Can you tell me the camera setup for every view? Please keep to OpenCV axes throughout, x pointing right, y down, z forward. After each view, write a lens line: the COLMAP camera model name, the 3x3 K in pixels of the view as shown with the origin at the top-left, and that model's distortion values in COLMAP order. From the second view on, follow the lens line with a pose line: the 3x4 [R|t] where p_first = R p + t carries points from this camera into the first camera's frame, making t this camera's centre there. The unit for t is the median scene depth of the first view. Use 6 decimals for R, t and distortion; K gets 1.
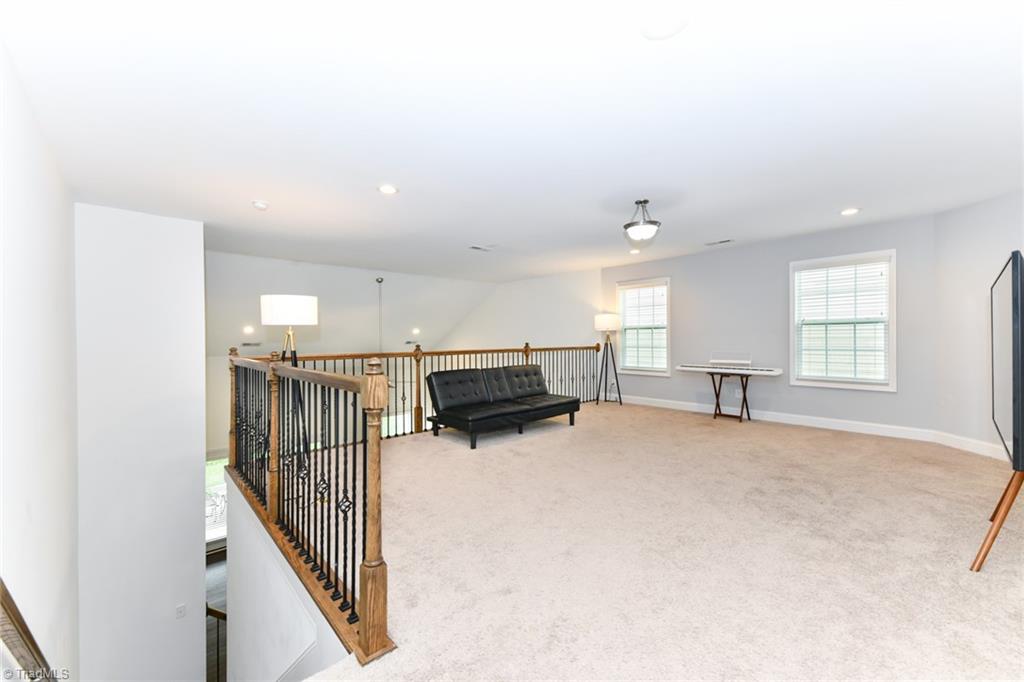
lens RADIAL K [[413.3, 0, 512.0], [0, 413.3, 341.0], [0, 0, 1]] dist [0.000283, 0.000040]
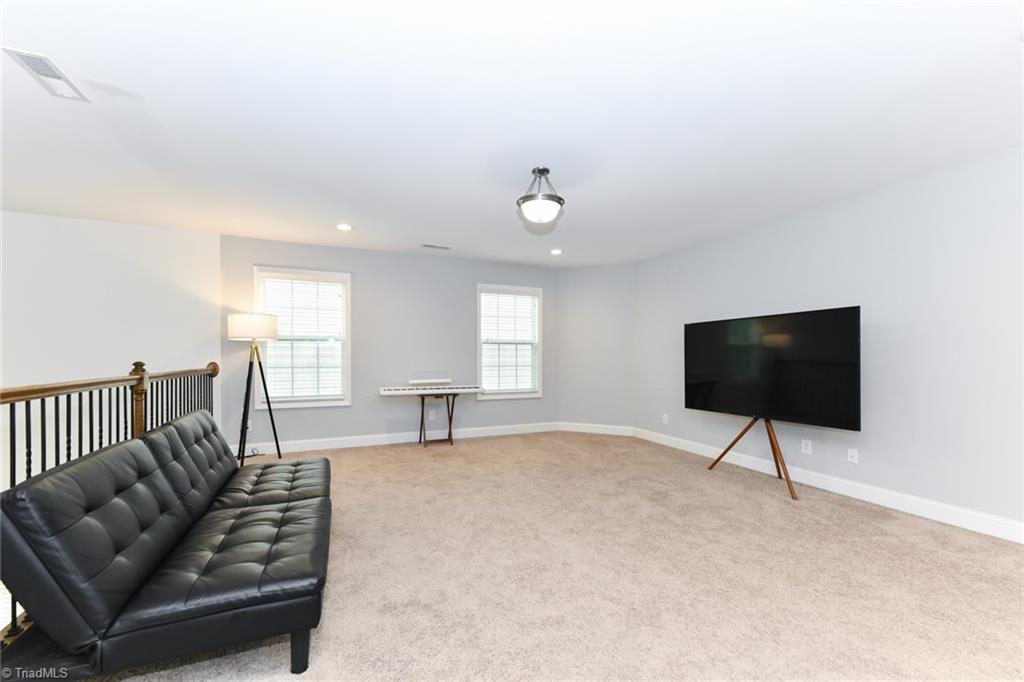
lens RADIAL K [[408.8, 0, 512.7], [0, 408.8, 362.9], [0, 0, 1]] dist [-0.000558, -0.000035]
pose [[0.324250, -0.008289, 0.945935, -0.274329], [0.001476, 0.999965, 0.008256, 0.002845], [-0.945970, -0.001281, 0.324251, 0.561763]]
